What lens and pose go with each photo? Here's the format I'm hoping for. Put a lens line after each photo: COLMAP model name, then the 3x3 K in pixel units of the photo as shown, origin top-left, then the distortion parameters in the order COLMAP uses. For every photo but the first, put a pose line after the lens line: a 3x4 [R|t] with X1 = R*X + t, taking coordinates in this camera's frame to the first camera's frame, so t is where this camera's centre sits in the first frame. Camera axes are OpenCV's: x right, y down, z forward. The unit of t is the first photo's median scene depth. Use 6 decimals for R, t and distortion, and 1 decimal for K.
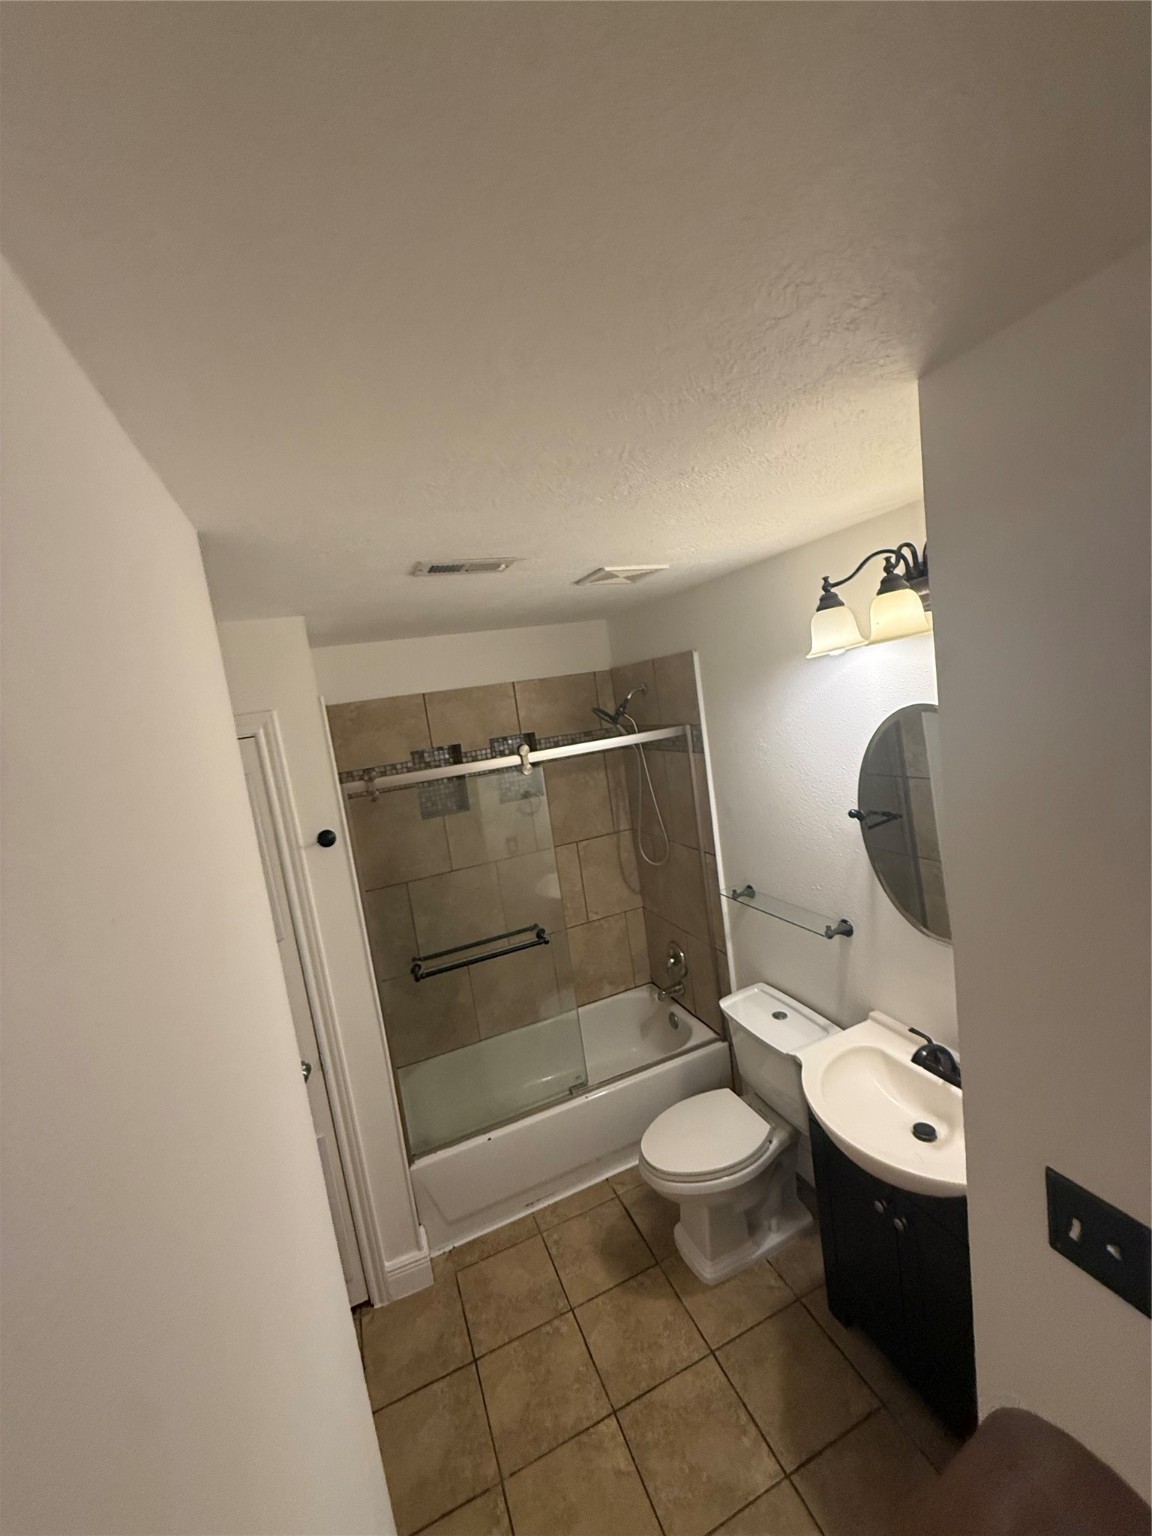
lens RADIAL K [[613.3, 0, 576.9], [0, 613.3, 769.6], [0, 0, 1]] dist [0.006291, -0.000500]
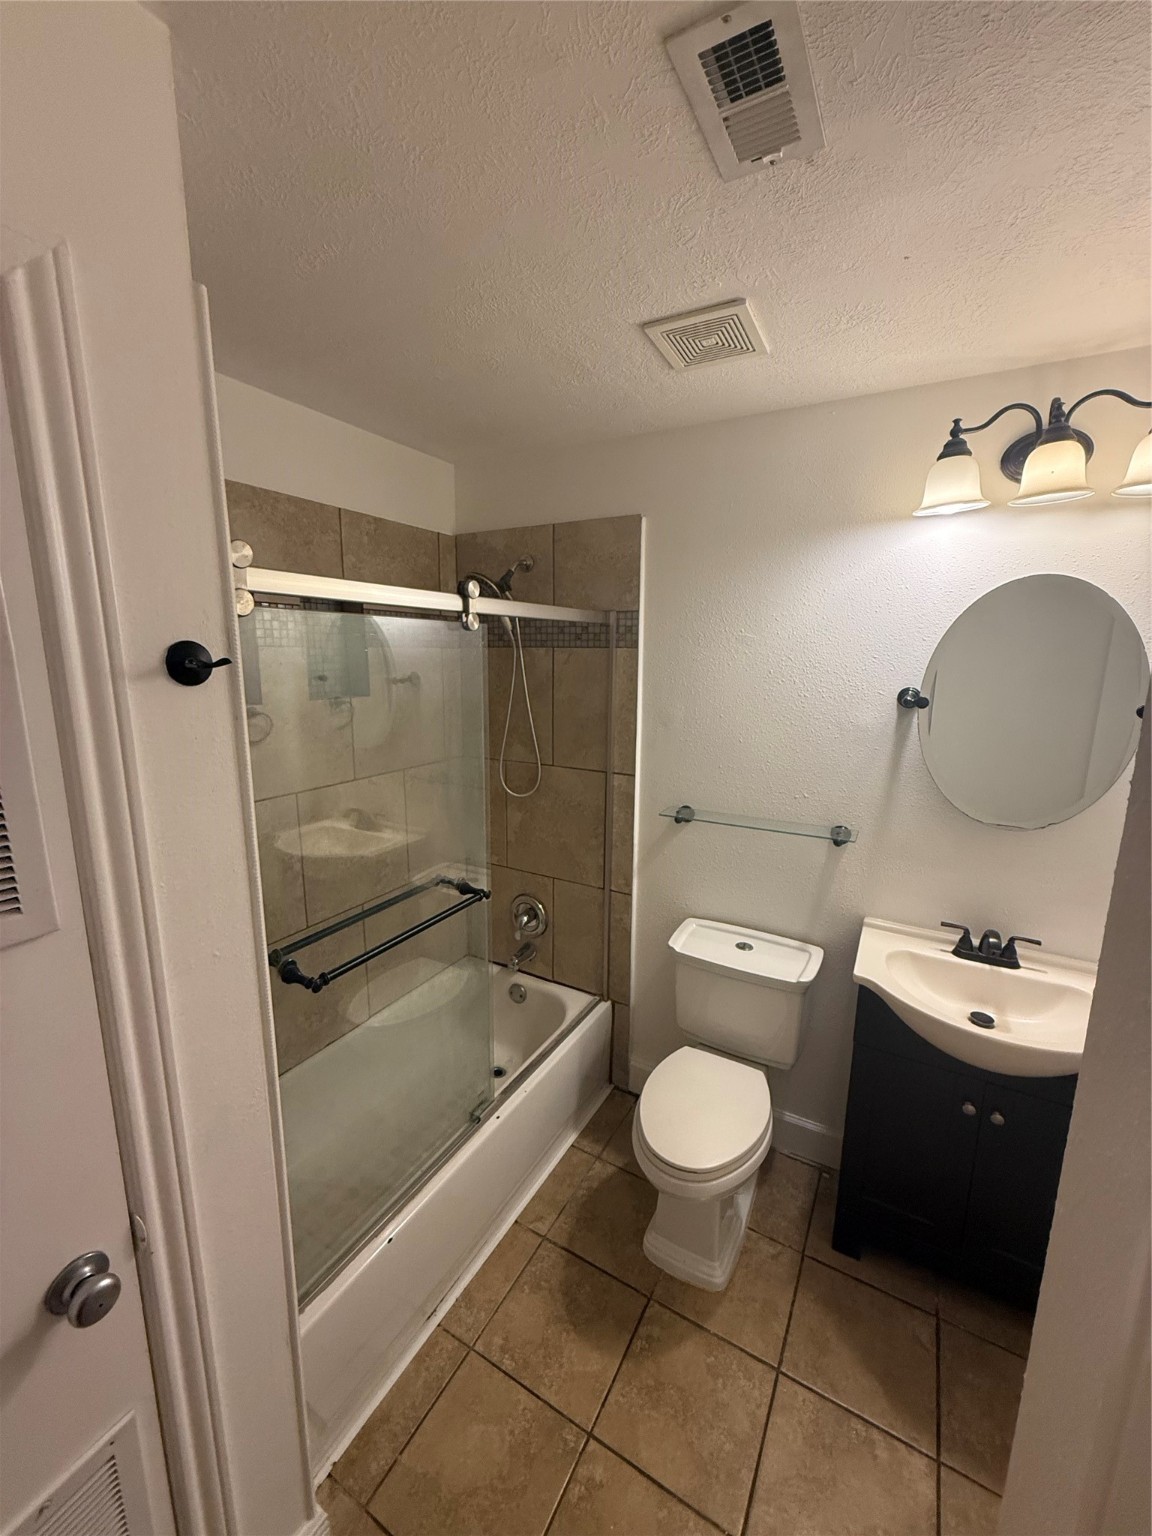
lens RADIAL K [[613.3, 0, 575.3], [0, 613.3, 767.2], [0, 0, 1]] dist [0.006291, -0.000500]
pose [[0.776603, 0.029312, 0.629309, -0.431324], [-0.041402, 0.999132, 0.004555, 0.155959], [-0.628629, -0.029592, 0.777142, 0.493835]]
